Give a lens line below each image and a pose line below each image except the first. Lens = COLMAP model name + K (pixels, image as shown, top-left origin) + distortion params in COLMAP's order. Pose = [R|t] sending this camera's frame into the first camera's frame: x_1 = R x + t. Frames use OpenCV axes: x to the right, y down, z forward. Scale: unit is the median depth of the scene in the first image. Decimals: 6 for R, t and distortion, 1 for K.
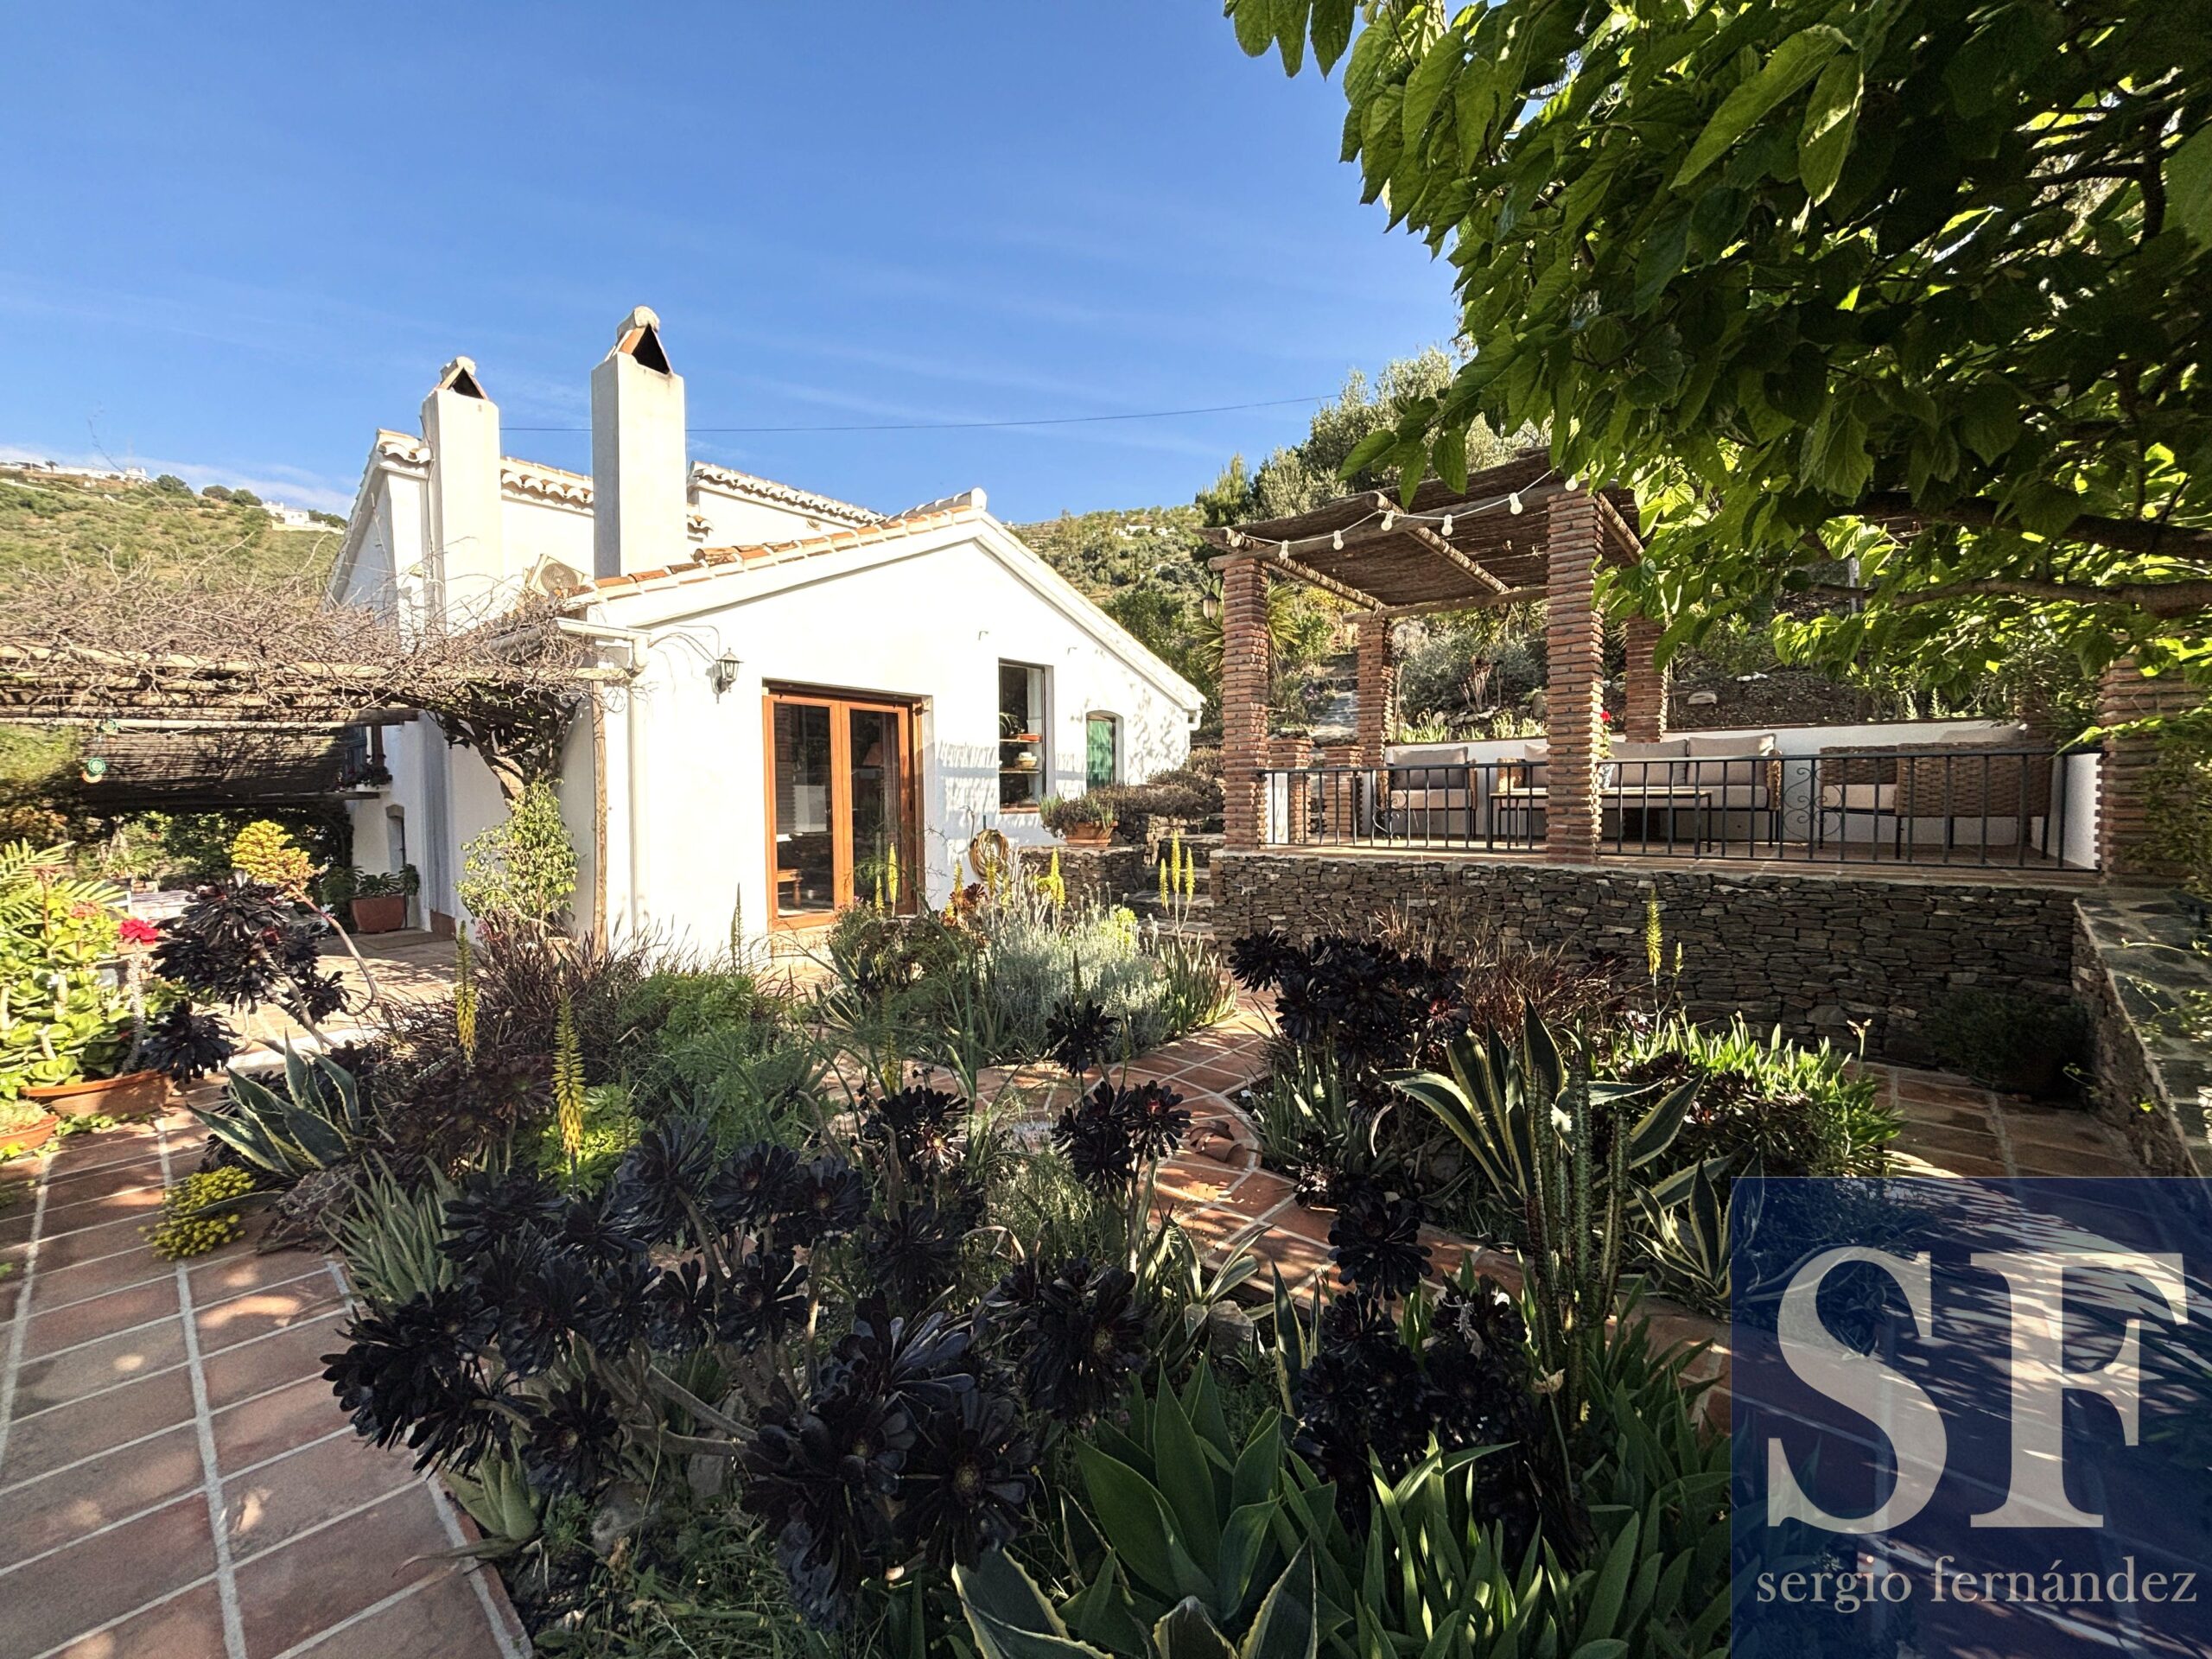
lens RADIAL K [[892.2, 0, 1106.0], [0, 892.2, 829.5], [0, 0, 1]] dist [0.000967, 0.000206]
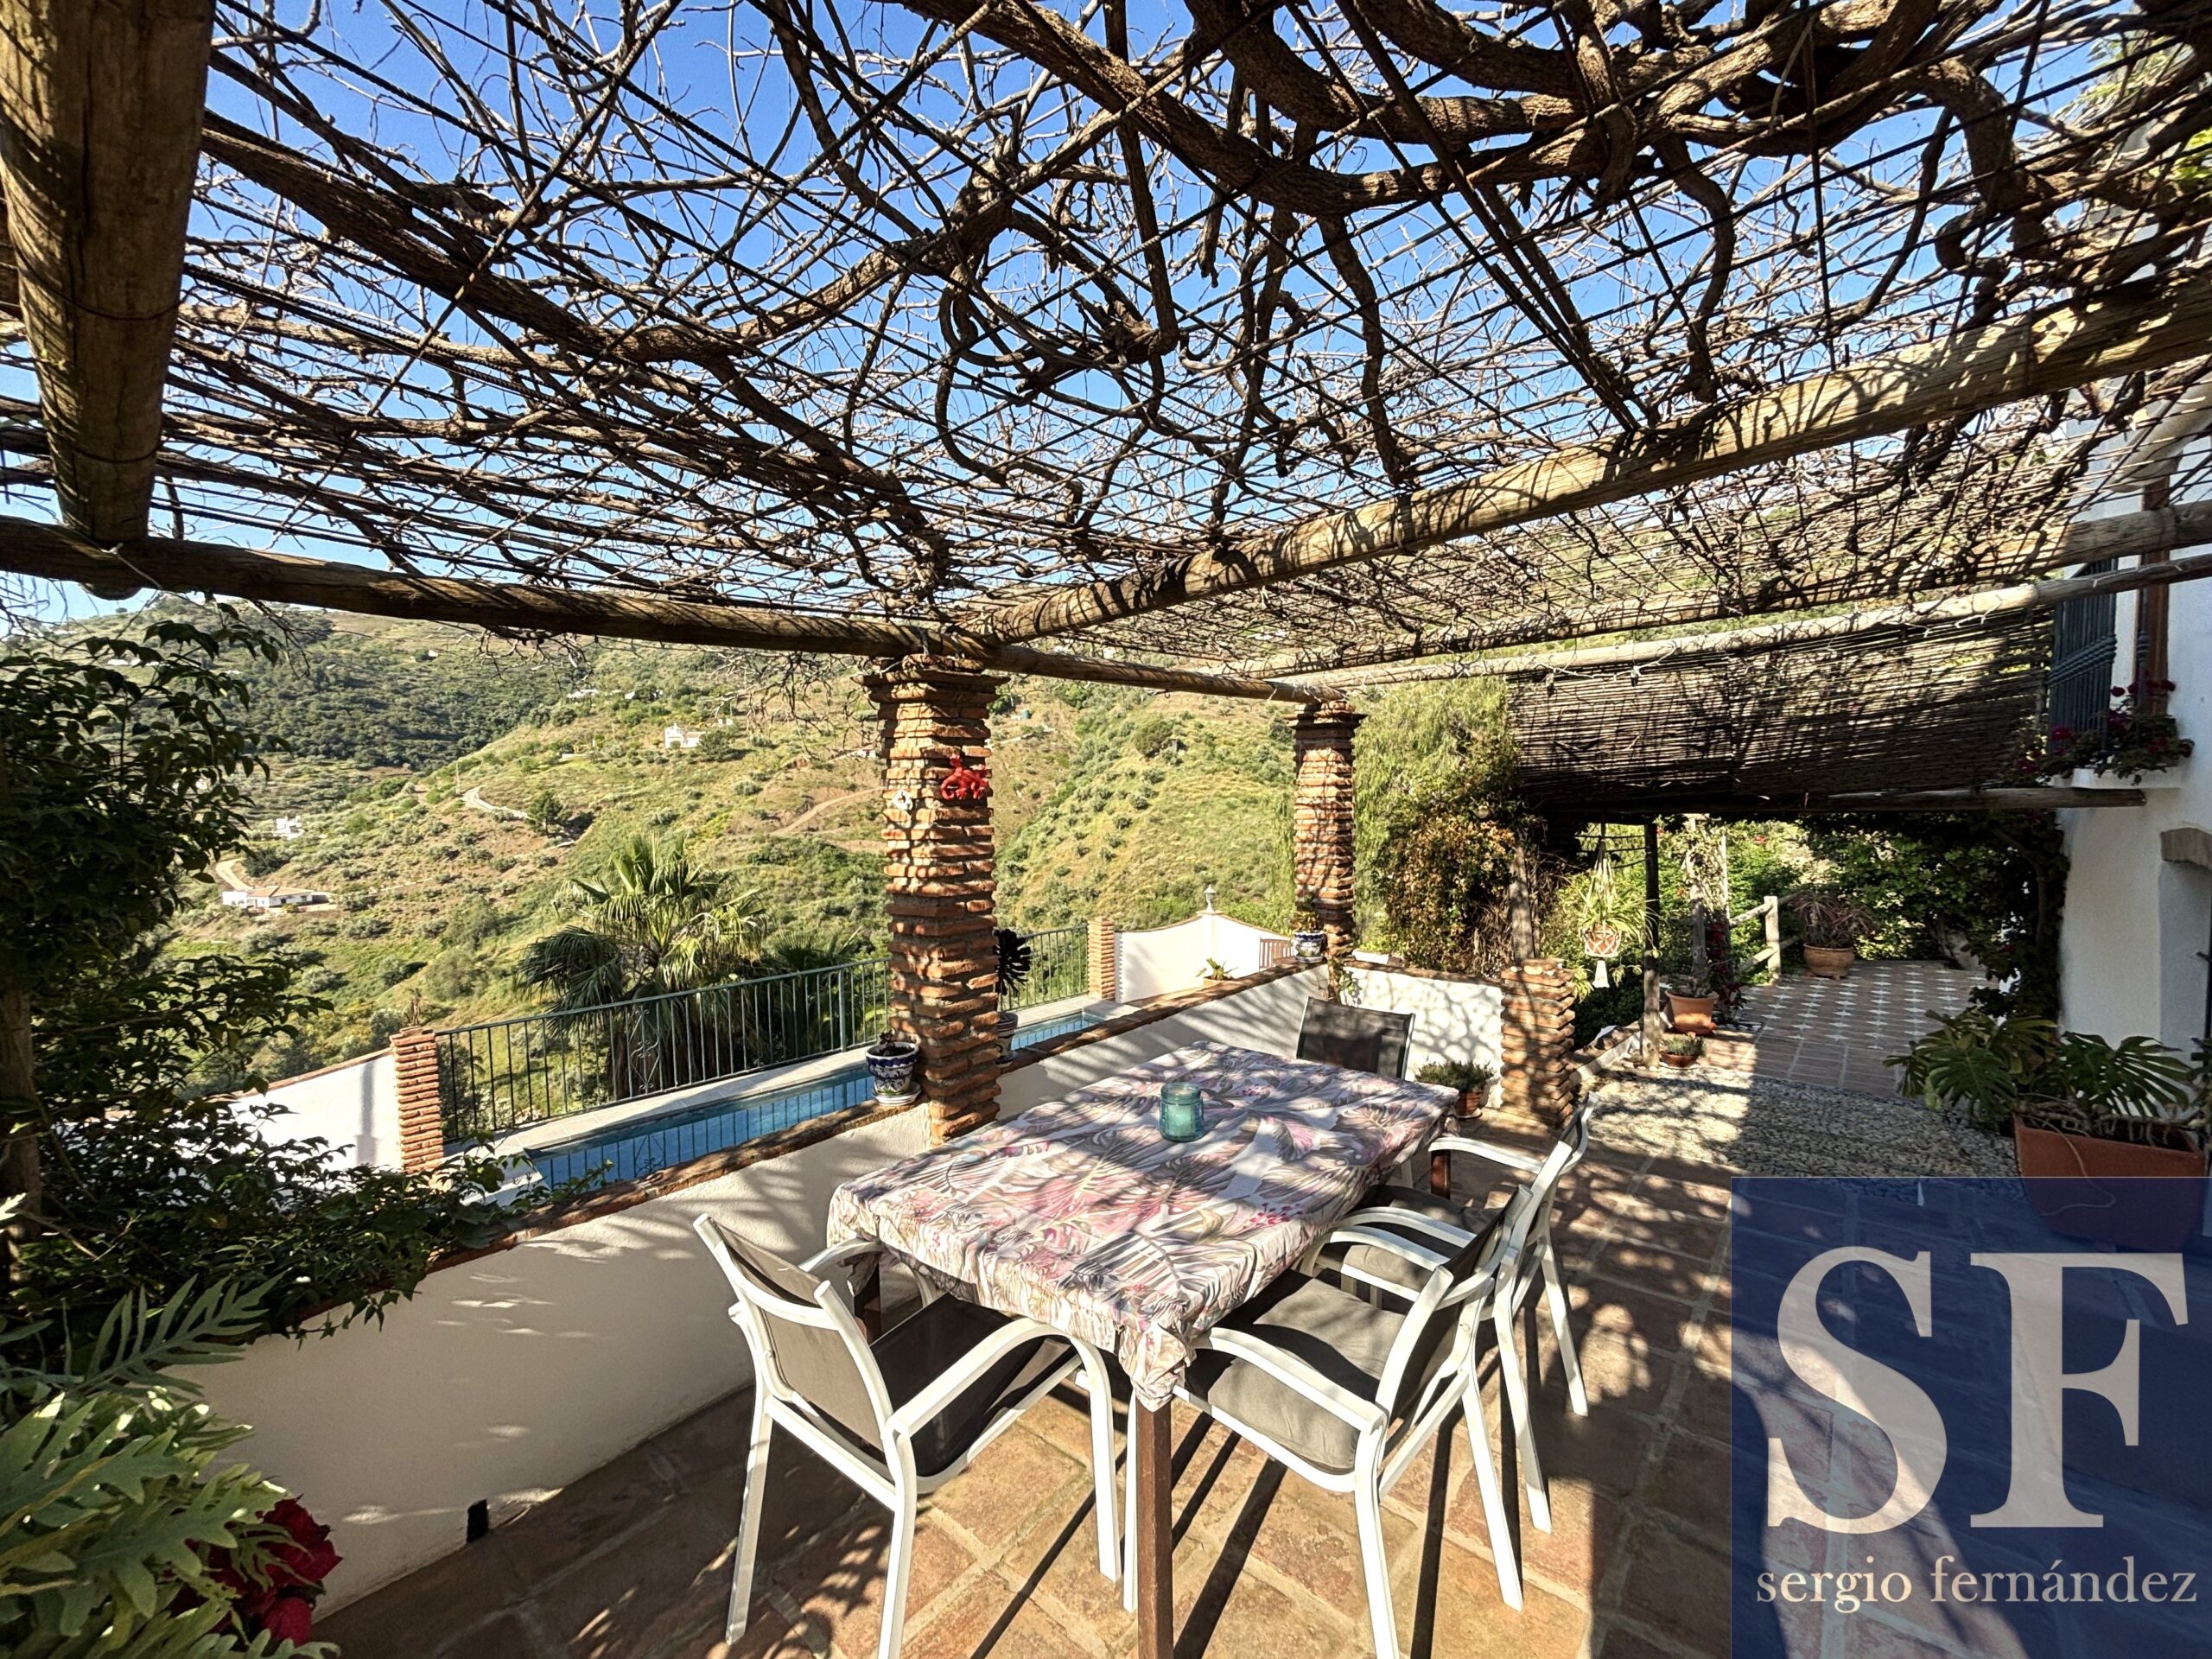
lens RADIAL K [[892.2, 0, 1106.0], [0, 892.2, 829.5], [0, 0, 1]] dist [0.000967, 0.000206]
pose [[0.021077, 0.059737, -0.997992, -0.504282], [-0.026592, 0.997894, 0.059170, -0.038830], [0.999424, 0.025291, 0.022621, 0.626527]]
